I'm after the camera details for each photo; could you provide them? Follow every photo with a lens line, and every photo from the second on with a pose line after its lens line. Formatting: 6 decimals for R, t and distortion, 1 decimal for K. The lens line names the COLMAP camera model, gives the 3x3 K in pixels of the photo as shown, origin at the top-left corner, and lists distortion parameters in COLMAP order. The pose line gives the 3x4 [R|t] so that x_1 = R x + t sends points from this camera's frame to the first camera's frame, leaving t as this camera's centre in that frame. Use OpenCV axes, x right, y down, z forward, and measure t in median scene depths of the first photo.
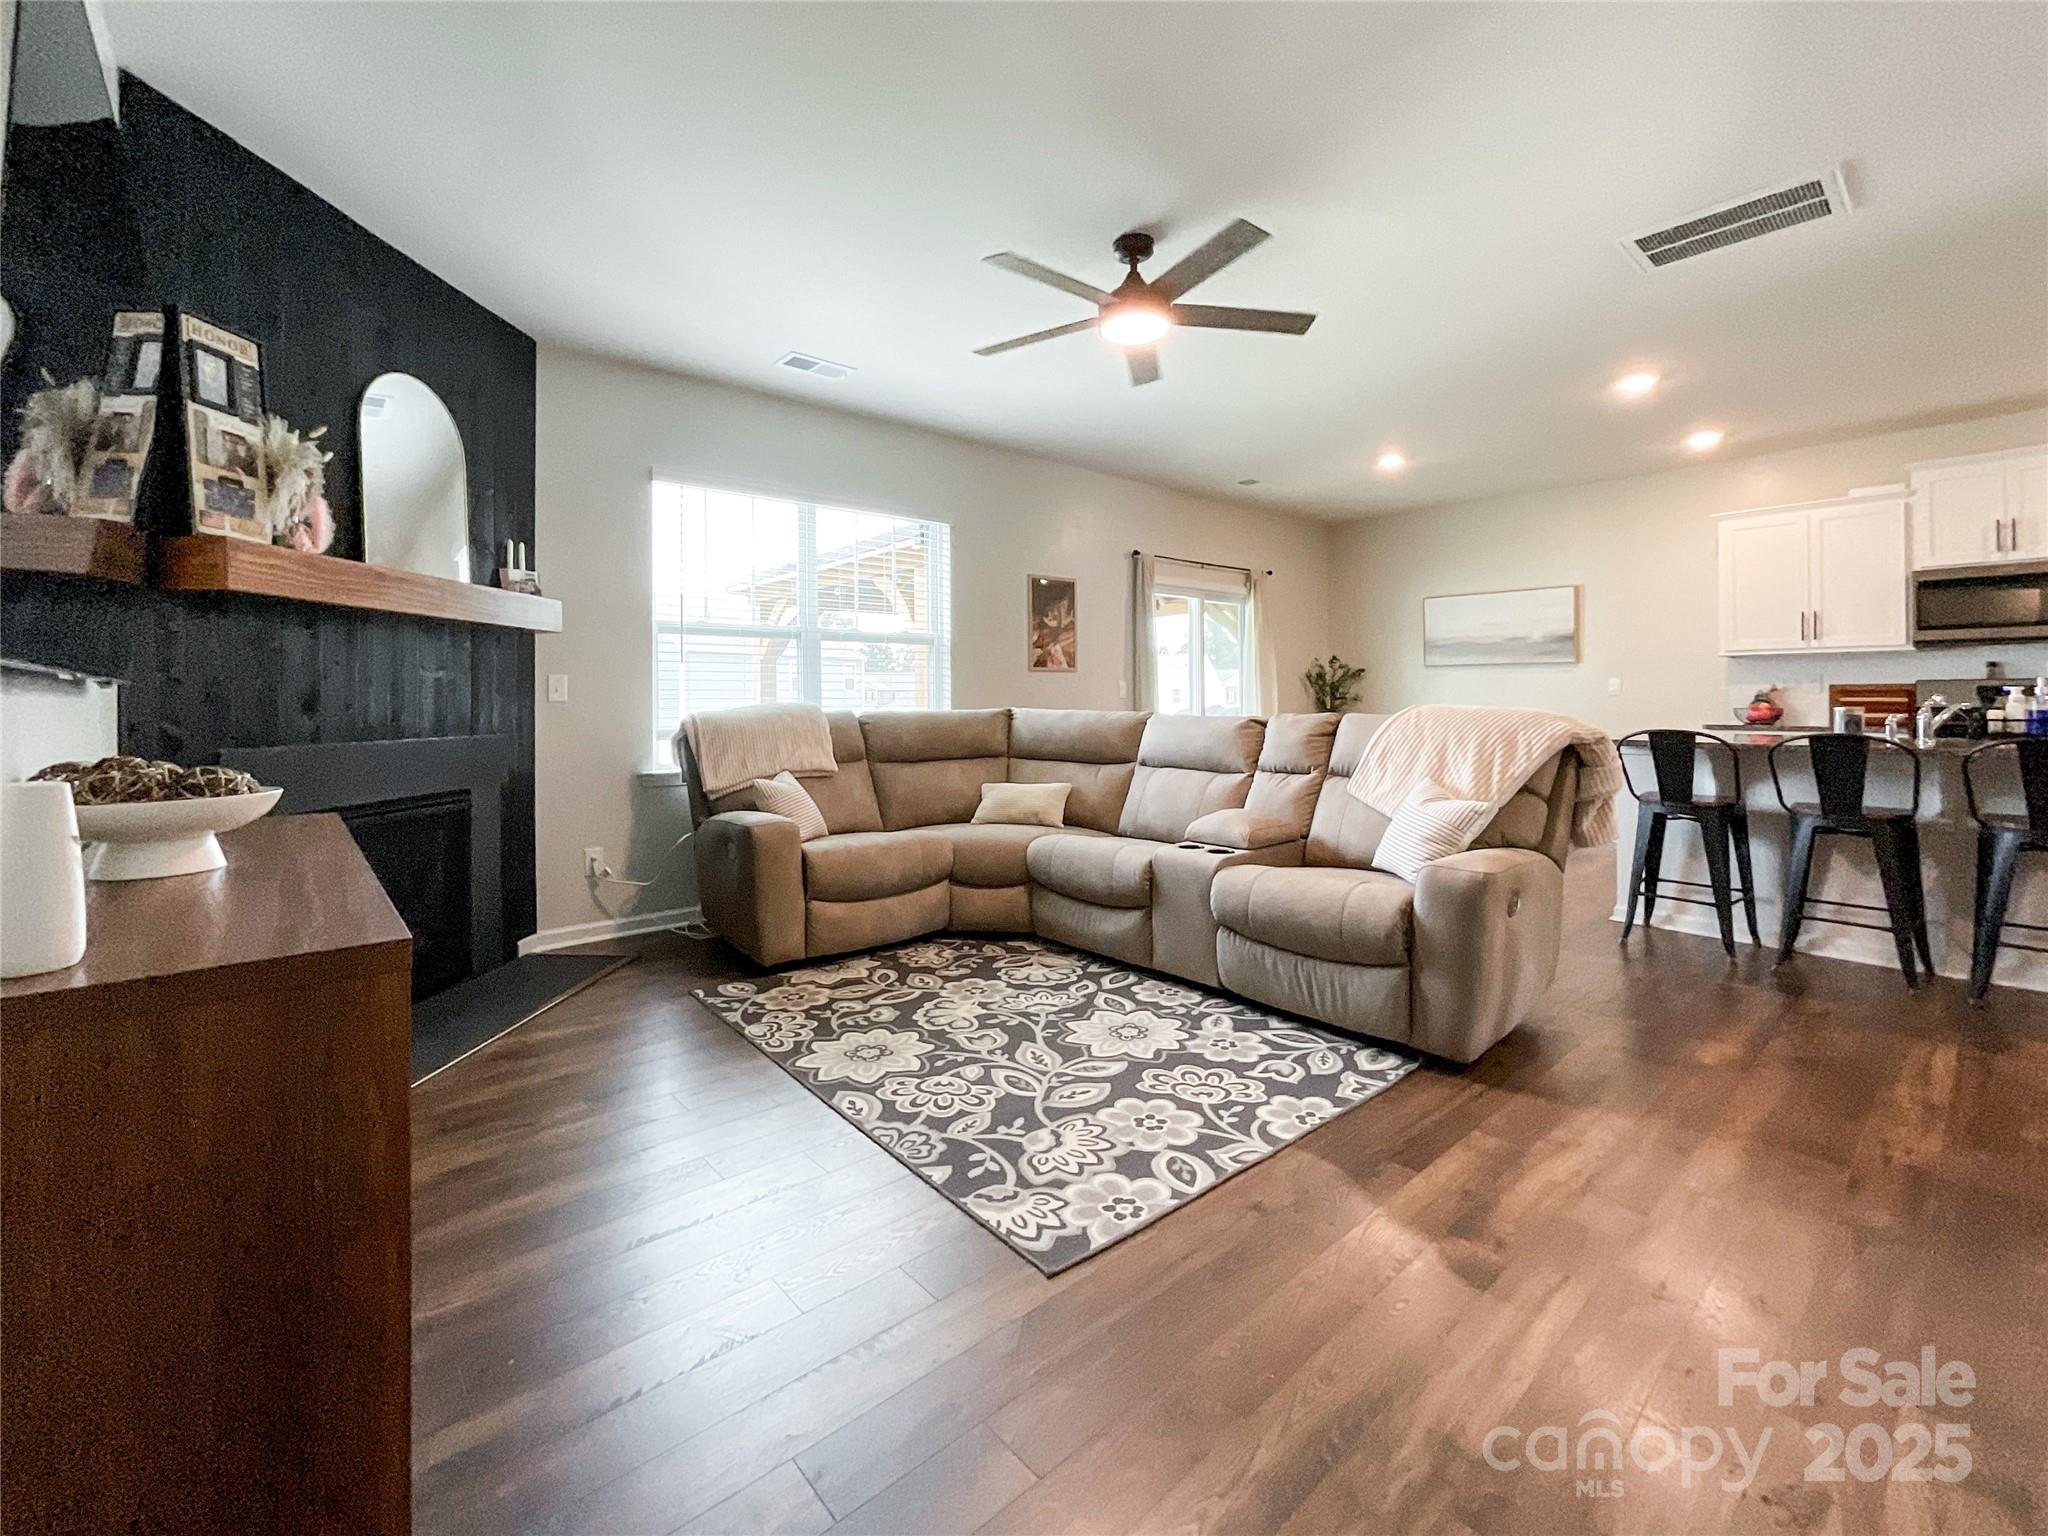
lens RADIAL K [[877.6, 0, 1025.7], [0, 877.6, 696.0], [0, 0, 1]] dist [0.000753, 0.000370]
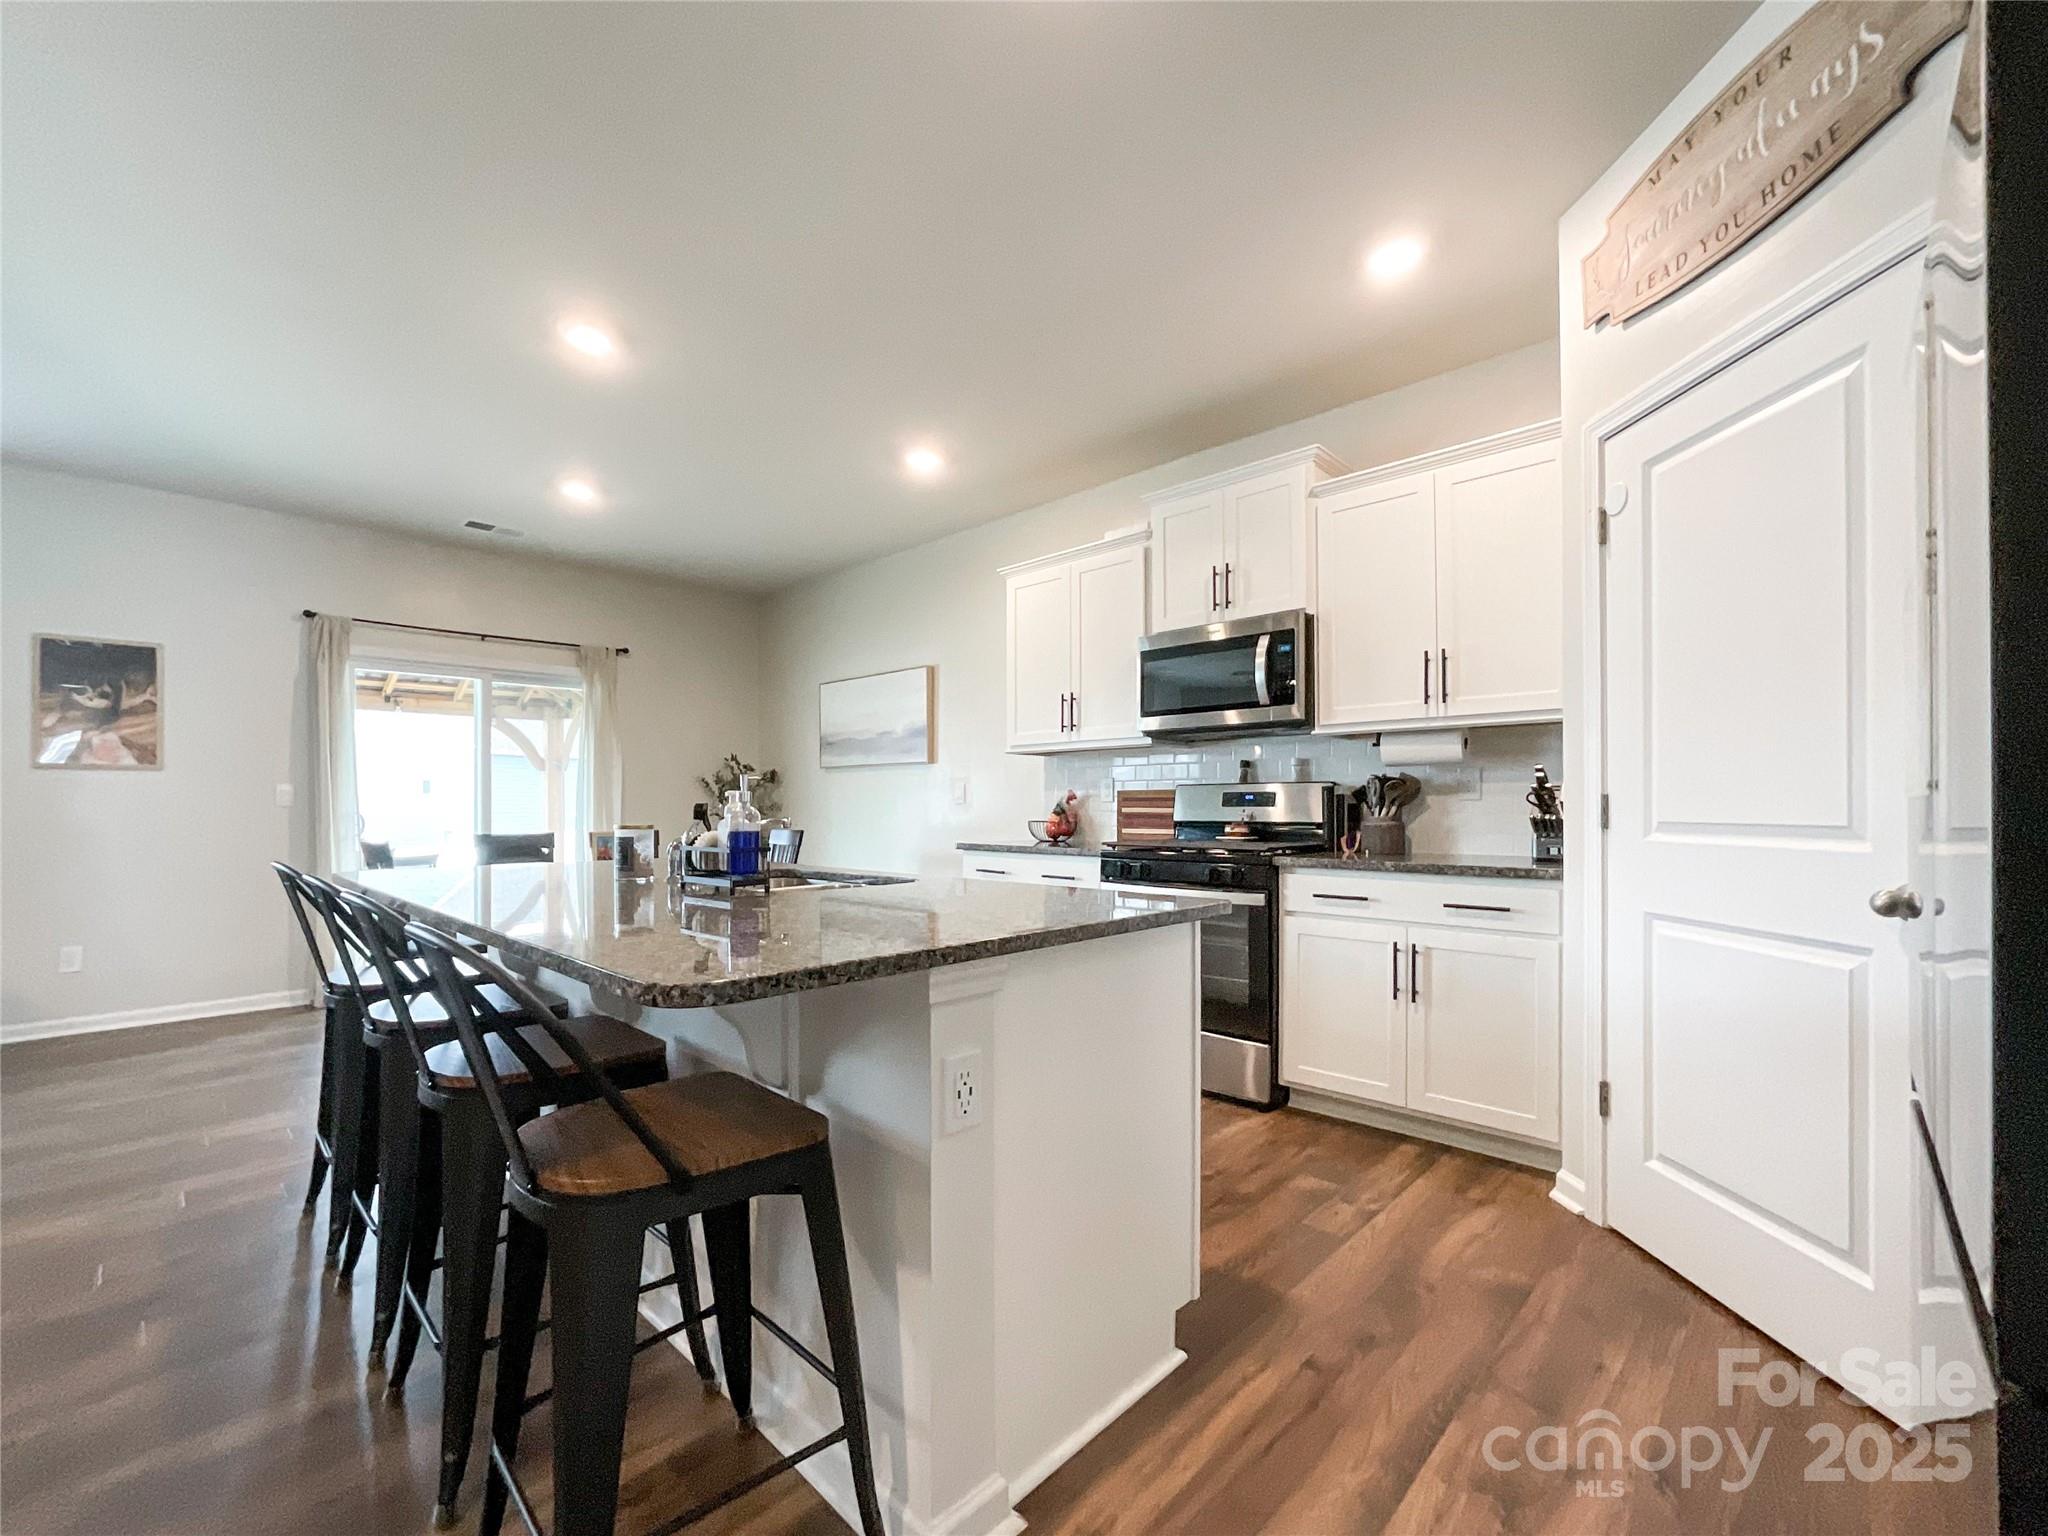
lens RADIAL K [[887.6, 0, 998.3], [0, 887.6, 800.3], [0, 0, 1]] dist [0.000293, 0.000084]
pose [[0.998212, 0.003835, 0.059657, 1.459576], [-0.003626, 0.999987, -0.003609, -0.003330], [-0.059670, 0.003386, 0.998212, 0.449221]]
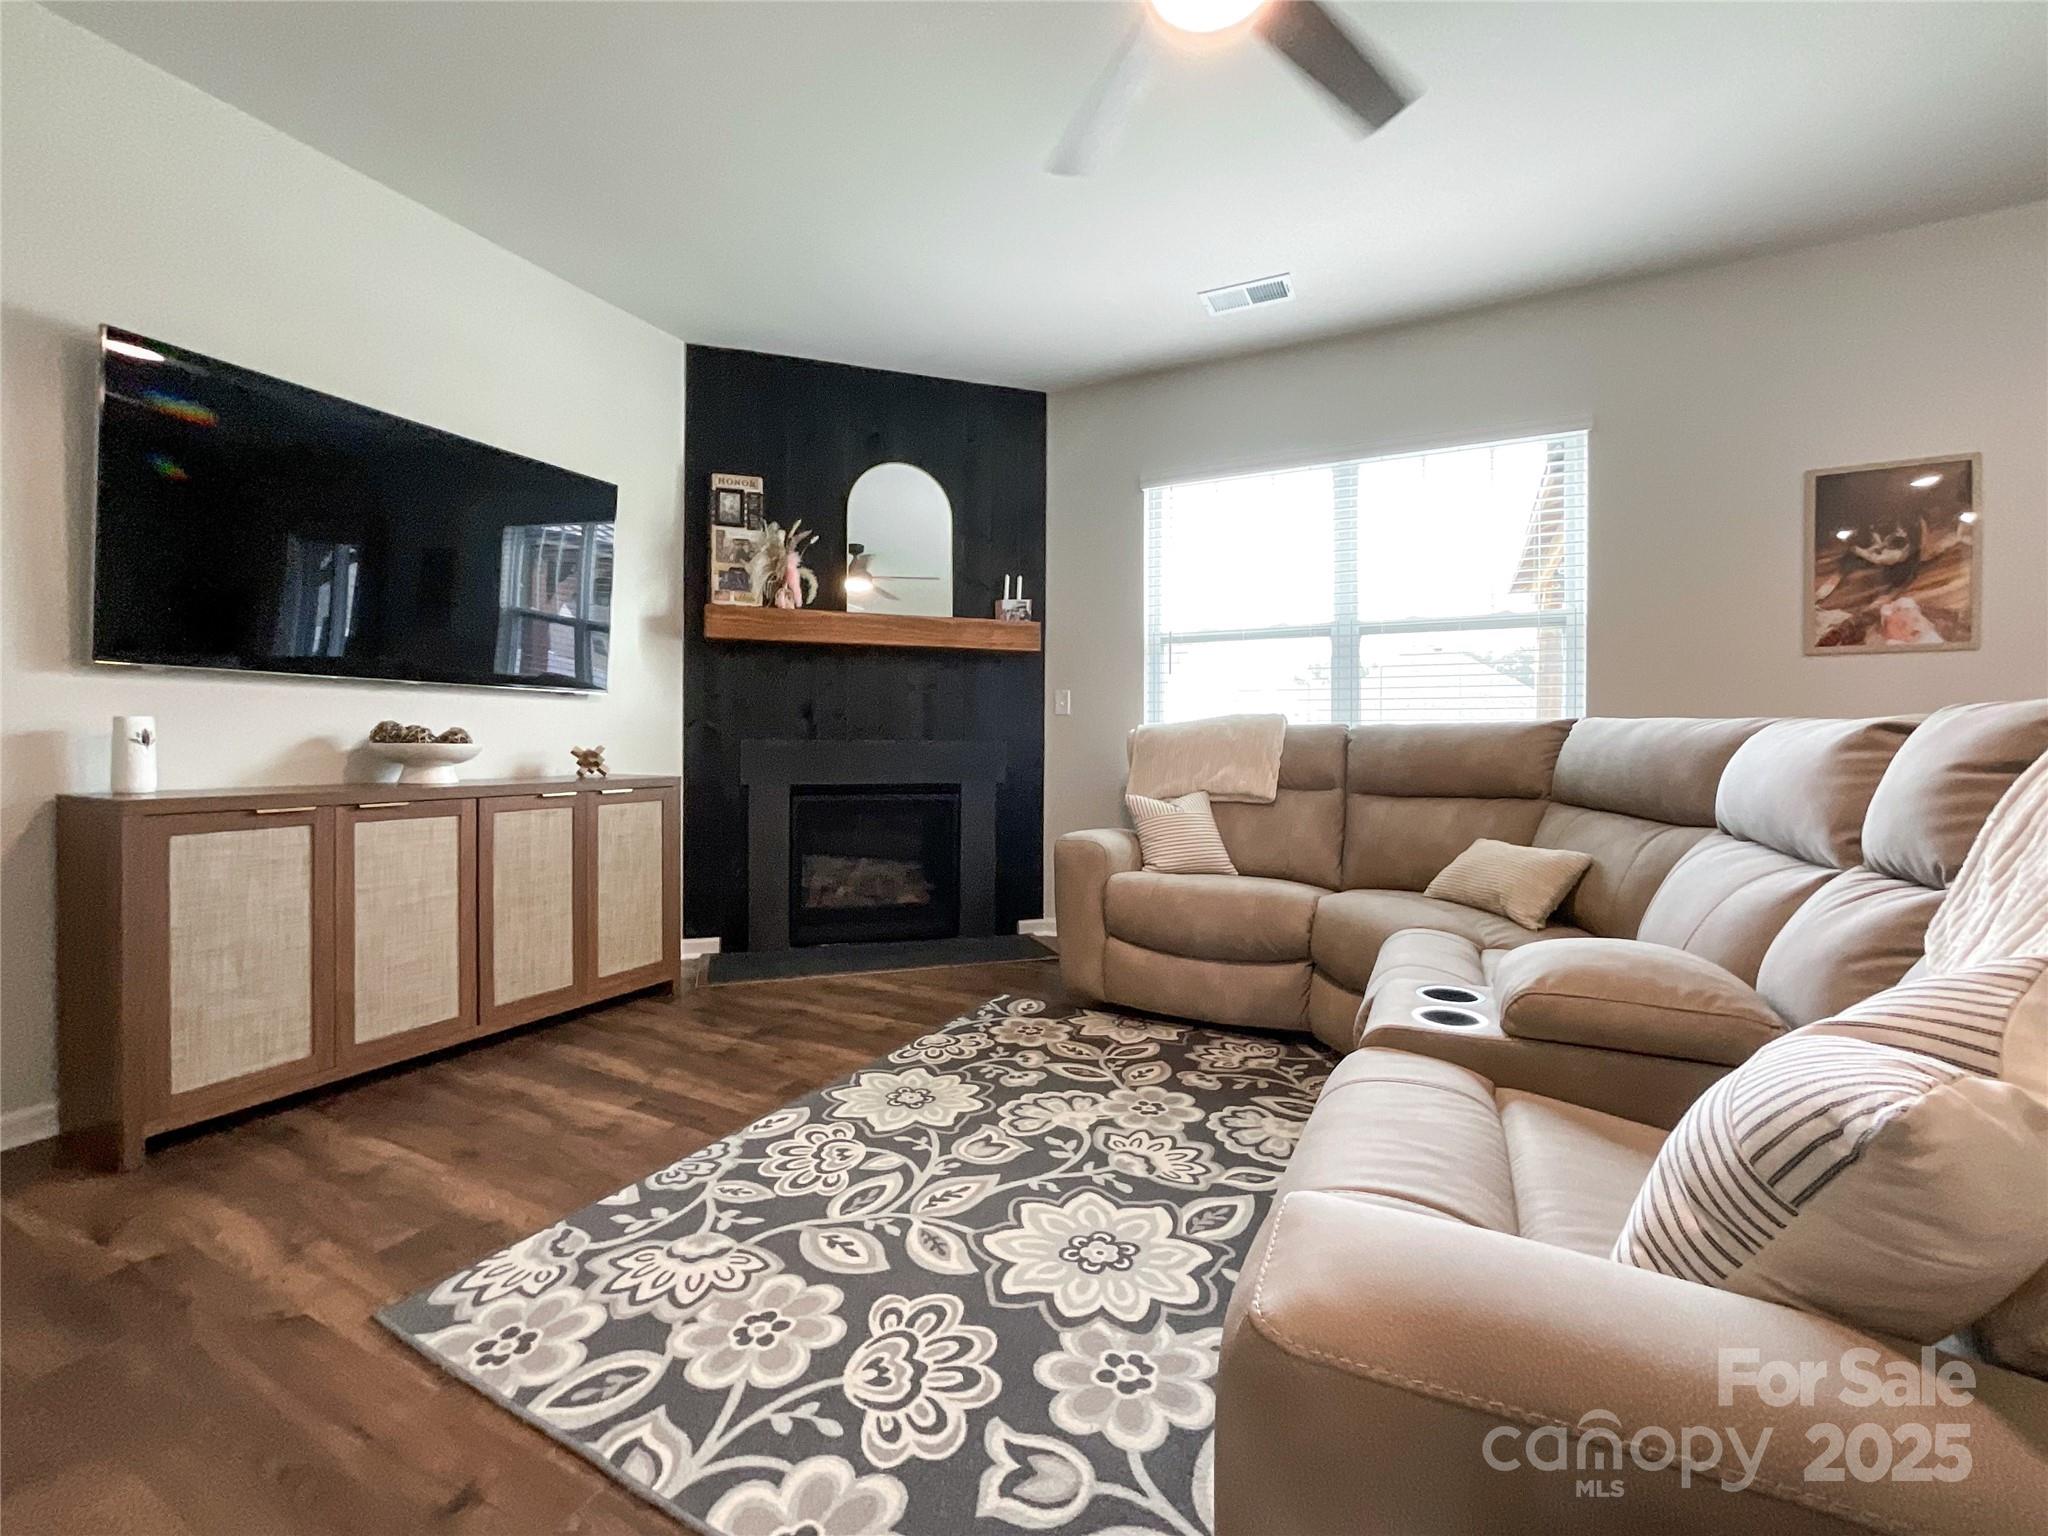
lens RADIAL K [[854.7, 0, 1024.0], [0, 854.7, 768.0], [0, 0, 1]] dist [-0.048704, 0.034004]
pose [[0.375054, 0.034906, -0.926346, 0.587963], [-0.004371, 0.999346, 0.035887, 0.045953], [0.926993, -0.009410, 0.374961, 0.736978]]
